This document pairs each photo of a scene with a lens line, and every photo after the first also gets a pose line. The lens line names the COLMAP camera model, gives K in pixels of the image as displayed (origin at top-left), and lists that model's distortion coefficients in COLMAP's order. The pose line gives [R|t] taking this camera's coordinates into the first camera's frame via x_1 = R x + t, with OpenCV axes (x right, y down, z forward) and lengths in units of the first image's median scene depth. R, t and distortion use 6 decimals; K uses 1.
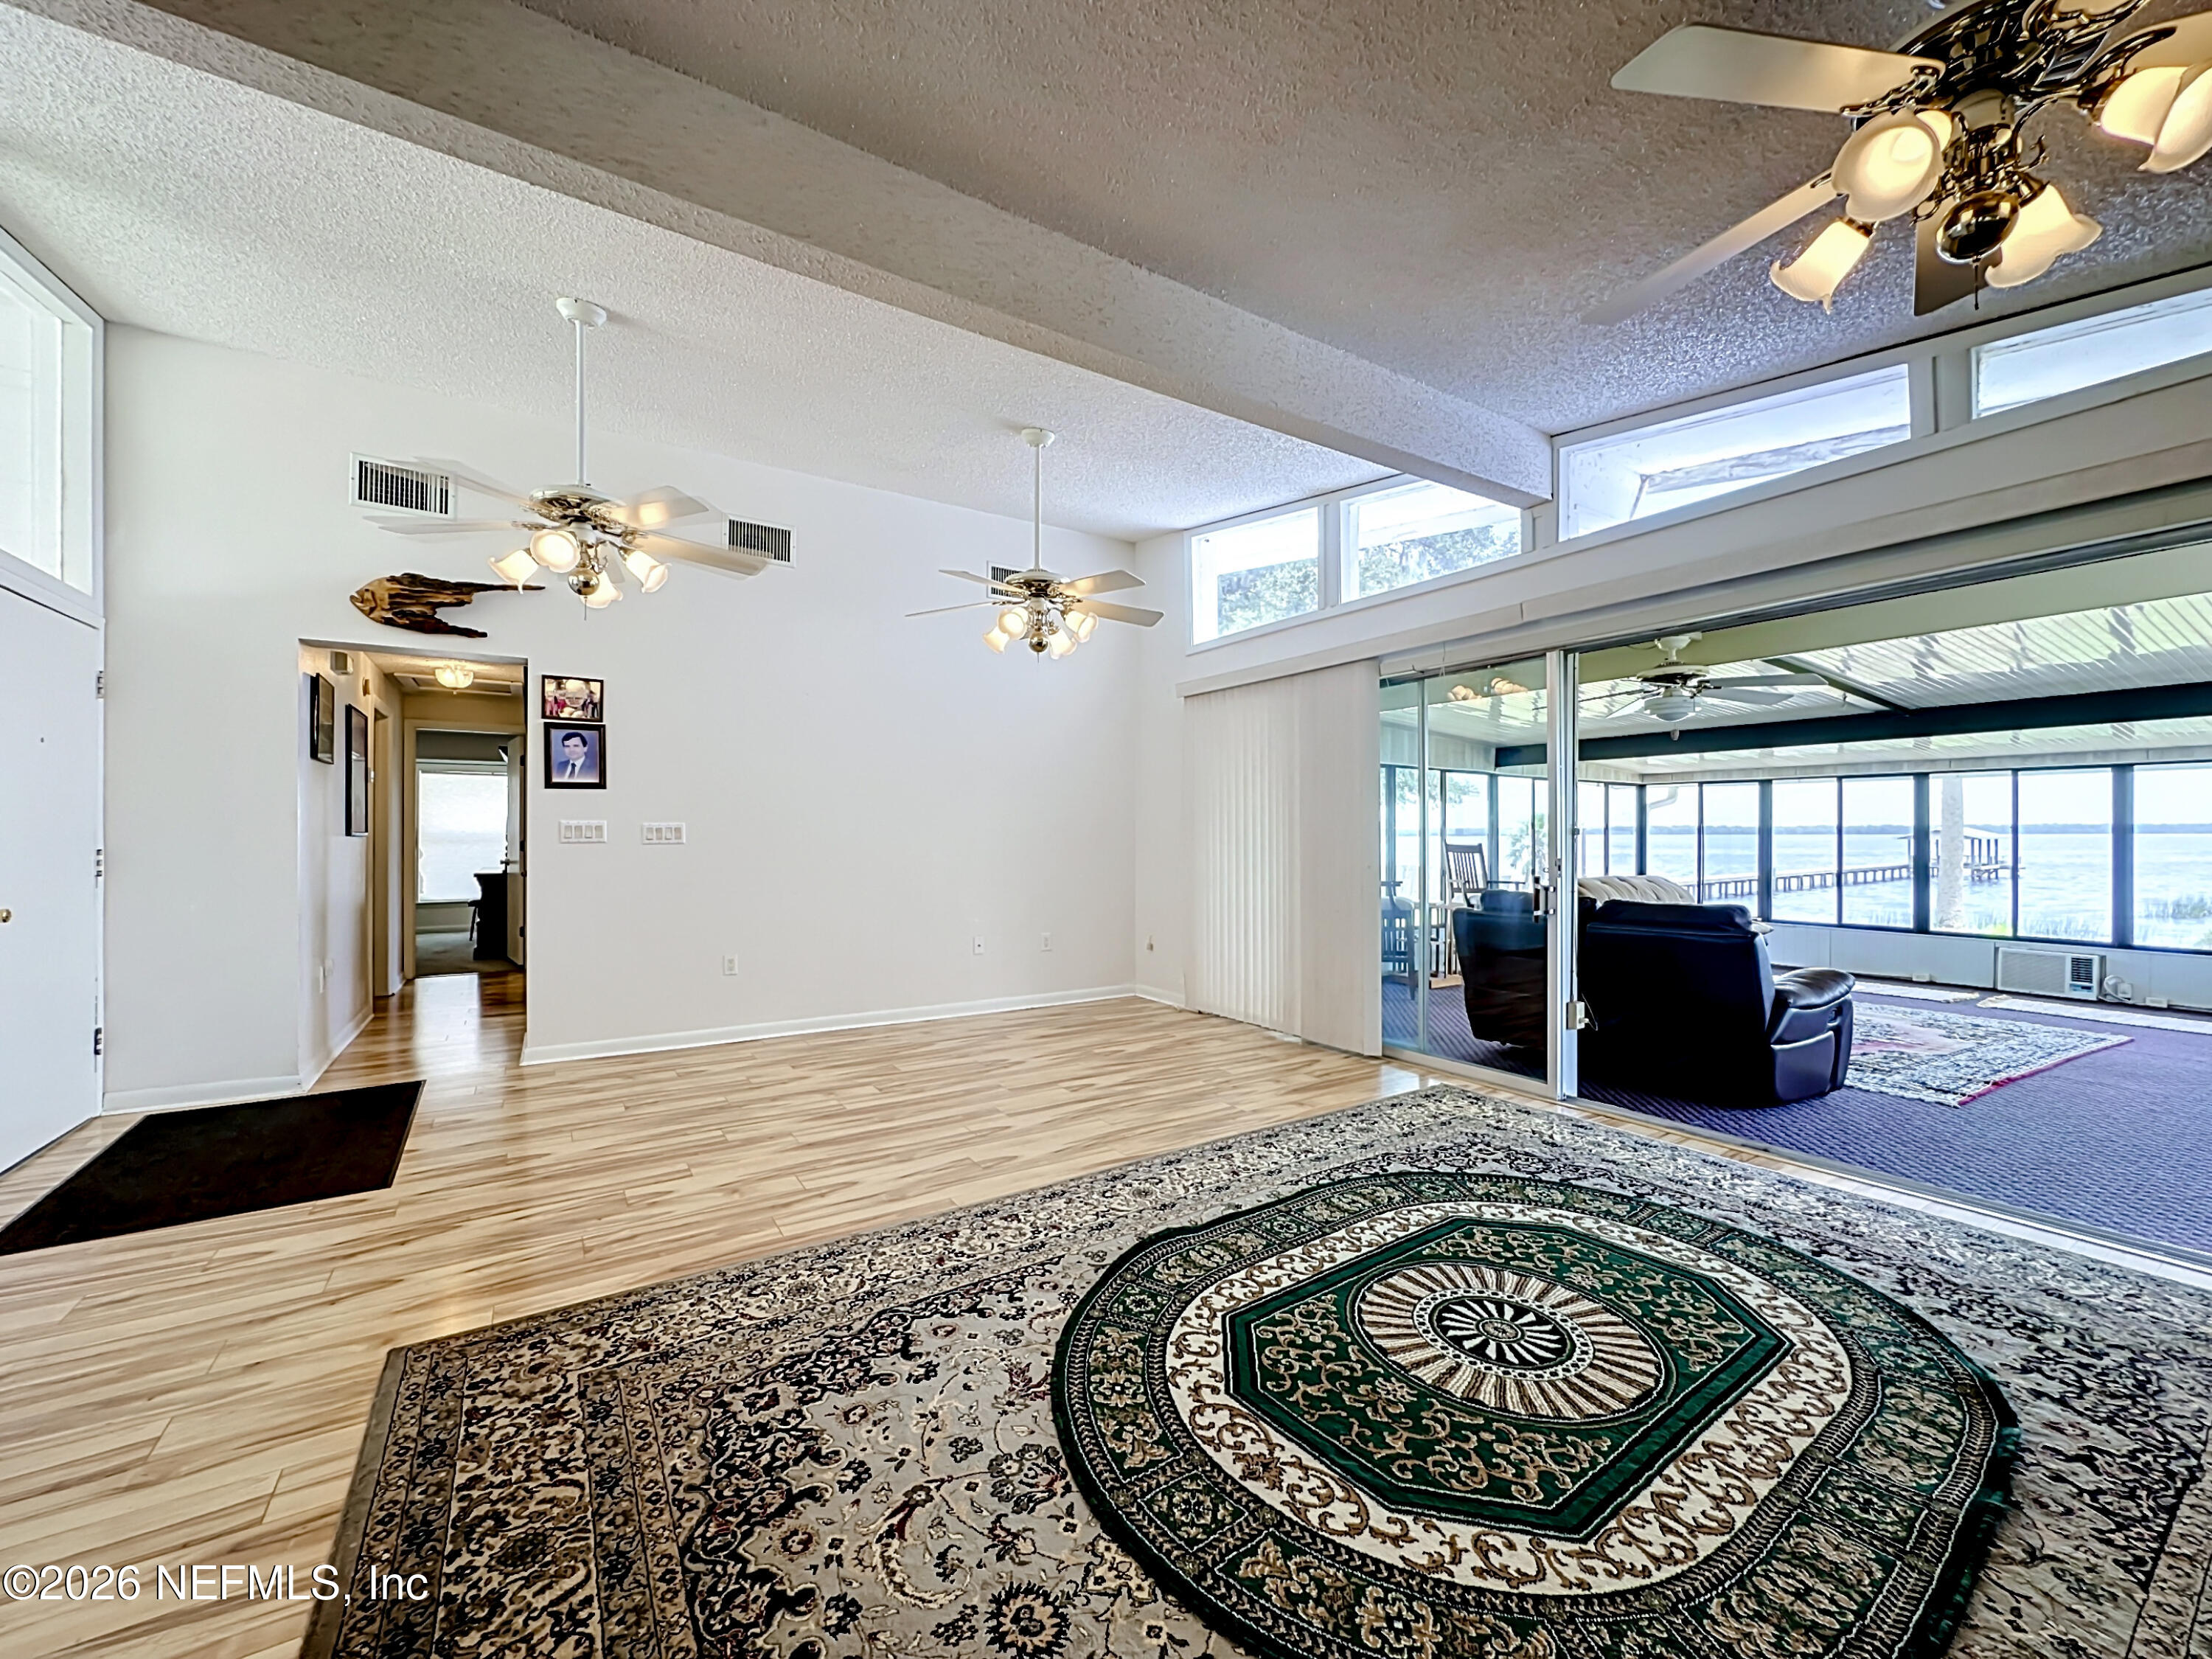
lens RADIAL K [[884.6, 0, 1087.4], [0, 884.6, 830.2], [0, 0, 1]] dist [-0.001207, 0.000562]
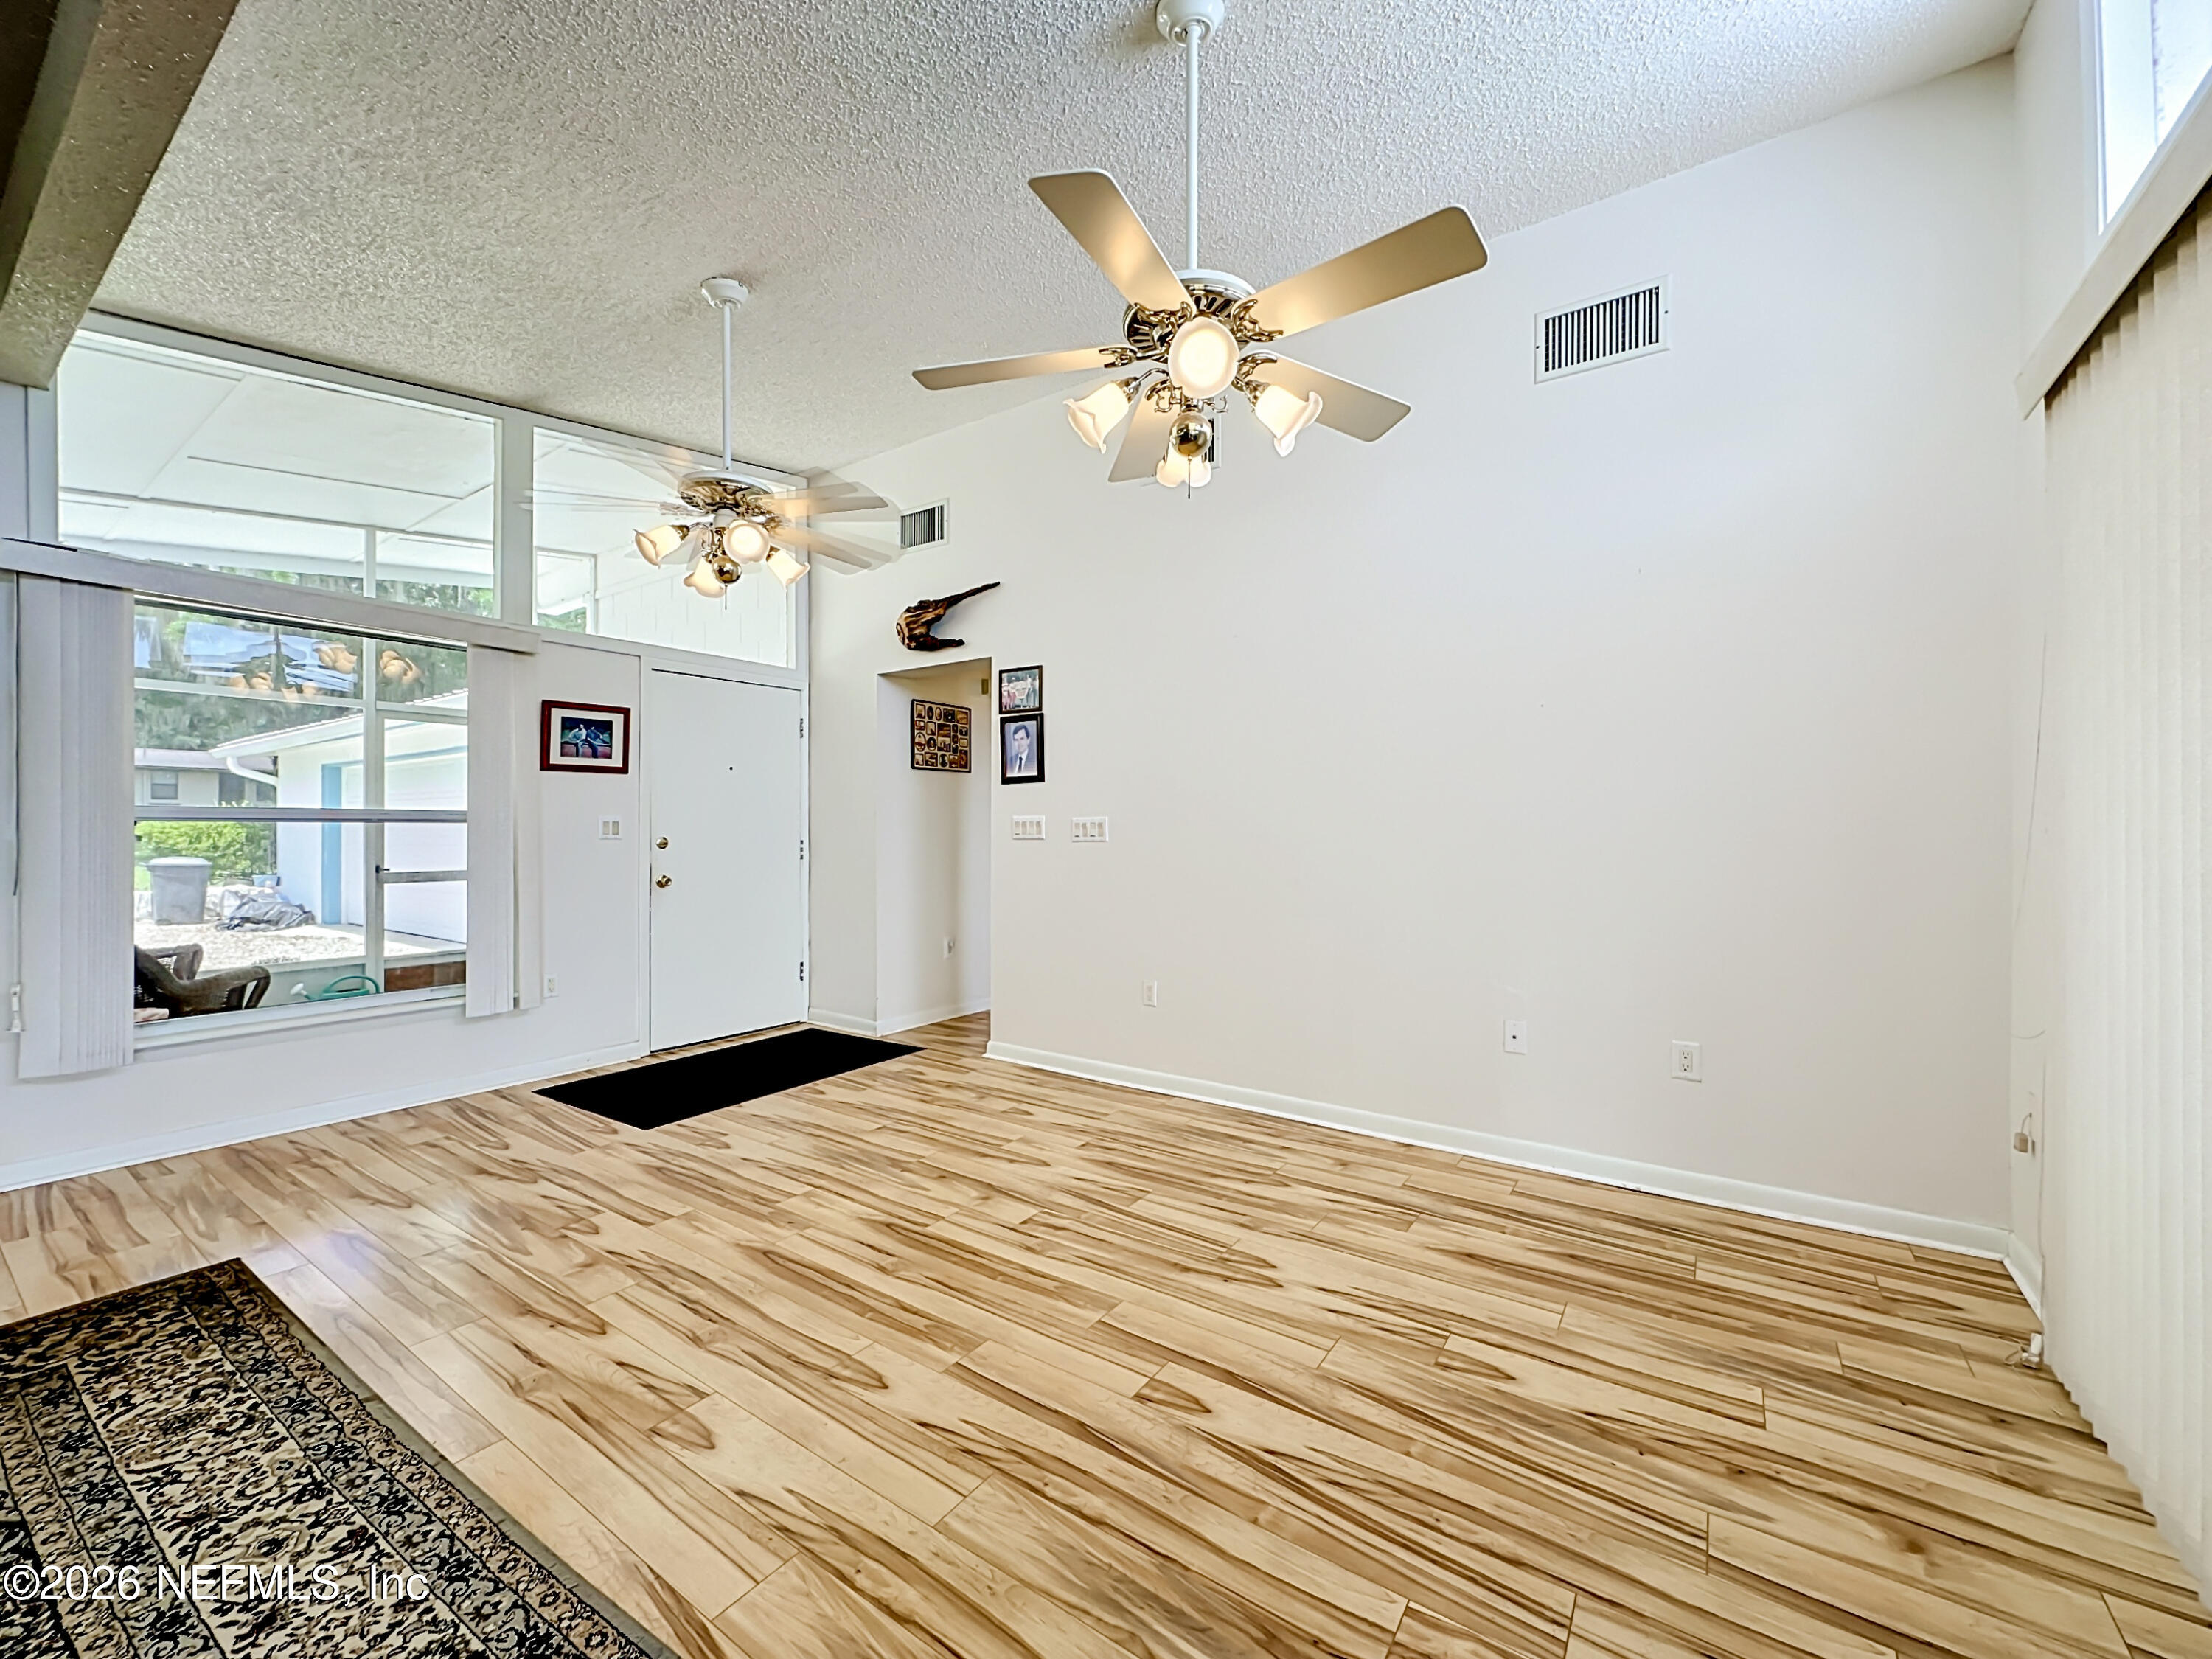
lens RADIAL K [[884.6, 0, 1087.4], [0, 884.6, 830.2], [0, 0, 1]] dist [-0.001207, 0.000562]
pose [[0.395261, 0.001405, -0.918568, 0.396611], [0.003982, 0.999987, 0.003243, 0.002070], [0.918560, -0.004940, 0.395250, 0.811256]]
